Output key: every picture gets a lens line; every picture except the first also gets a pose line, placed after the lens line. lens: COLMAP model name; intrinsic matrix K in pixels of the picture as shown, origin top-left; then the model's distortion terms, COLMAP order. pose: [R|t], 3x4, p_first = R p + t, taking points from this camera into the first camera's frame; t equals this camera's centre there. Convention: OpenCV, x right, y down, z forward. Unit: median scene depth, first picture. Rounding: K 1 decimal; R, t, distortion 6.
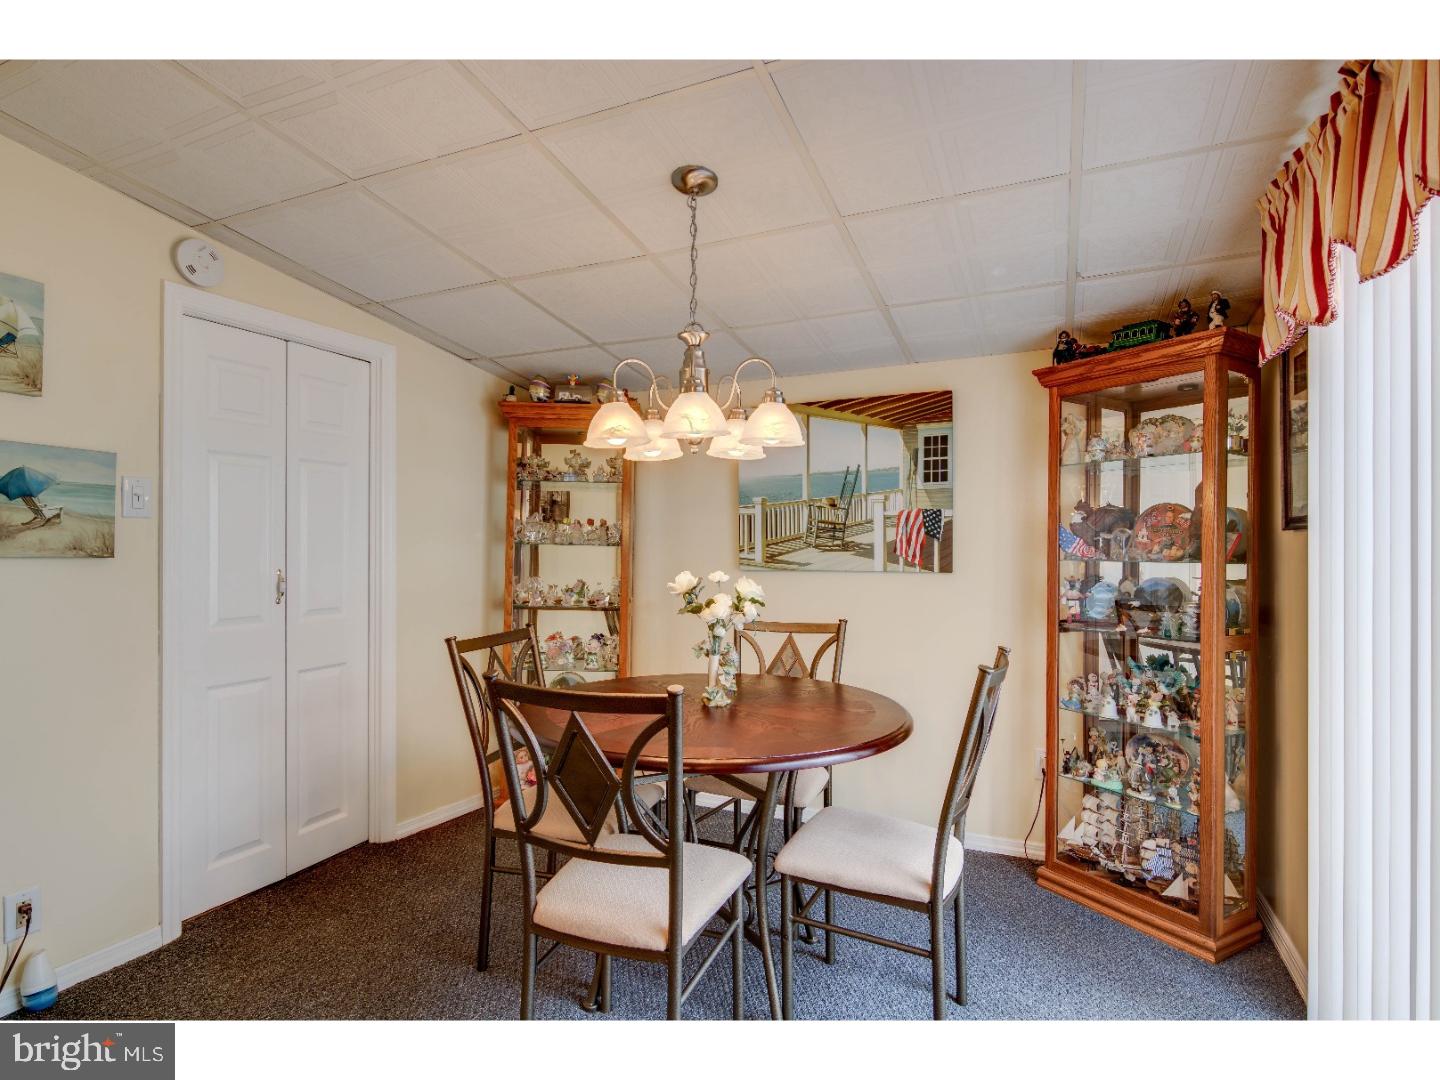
lens RADIAL K [[745.8, 0, 719.9], [0, 745.8, 546.3], [0, 0, 1]] dist [0.015726, -0.012308]
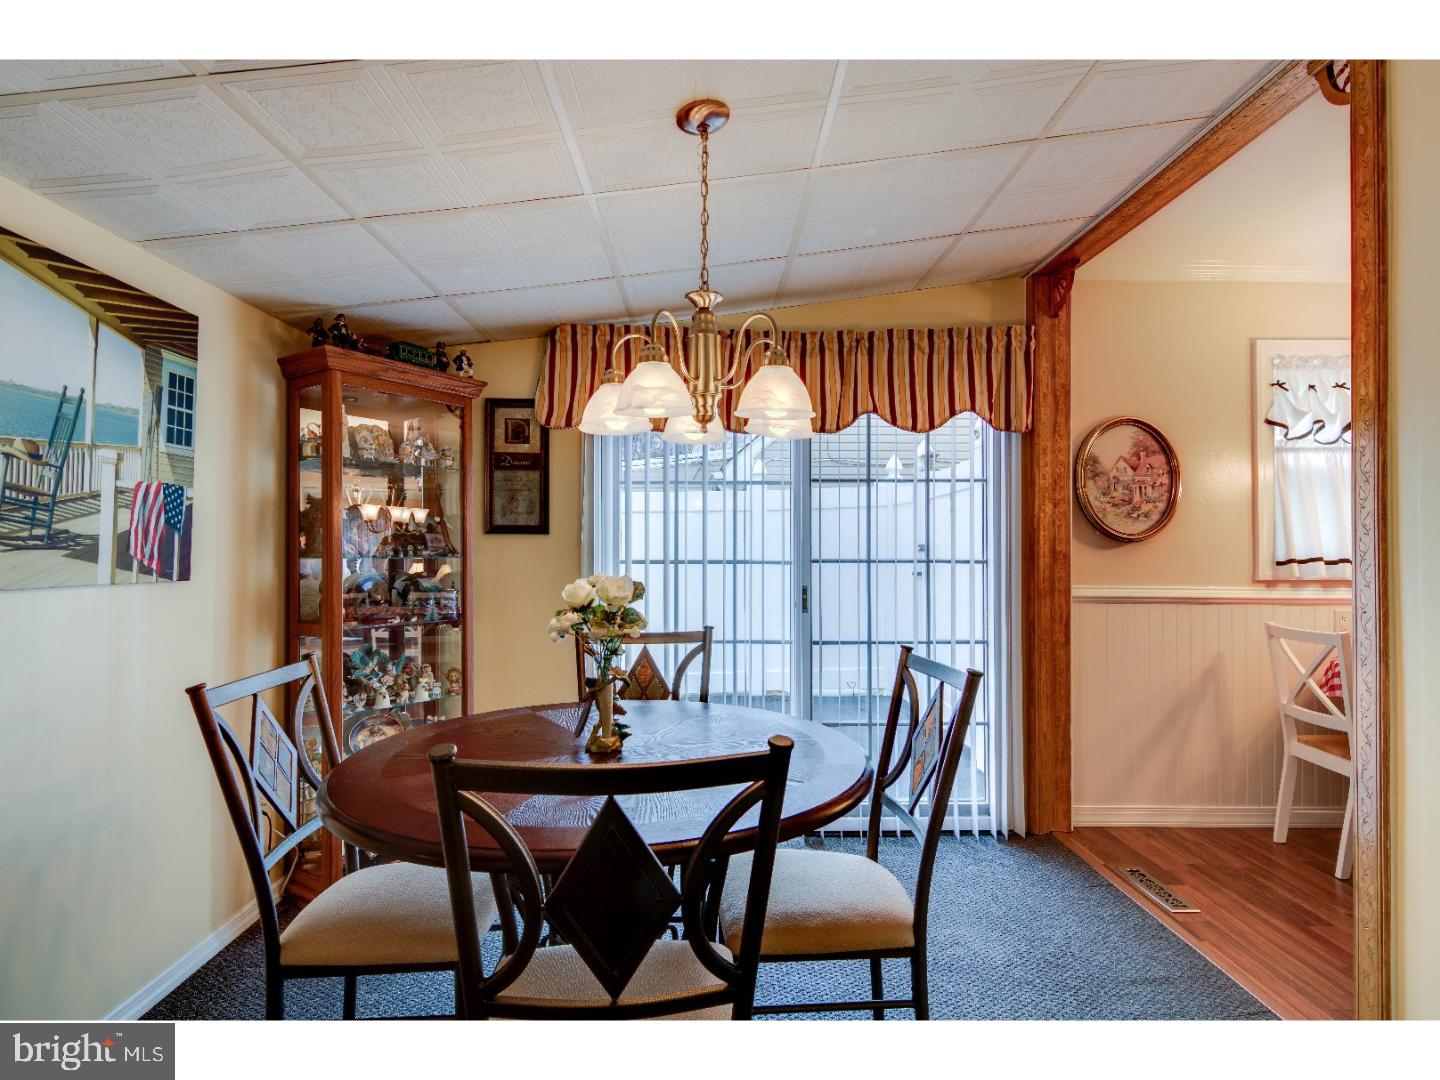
lens RADIAL K [[745.8, 0, 719.9], [0, 745.8, 546.3], [0, 0, 1]] dist [0.015726, -0.012308]
pose [[-0.422544, 0.004804, 0.906329, -0.510349], [0.000319, 0.999987, -0.005152, 0.007602], [-0.906342, -0.001888, -0.422540, 0.835292]]
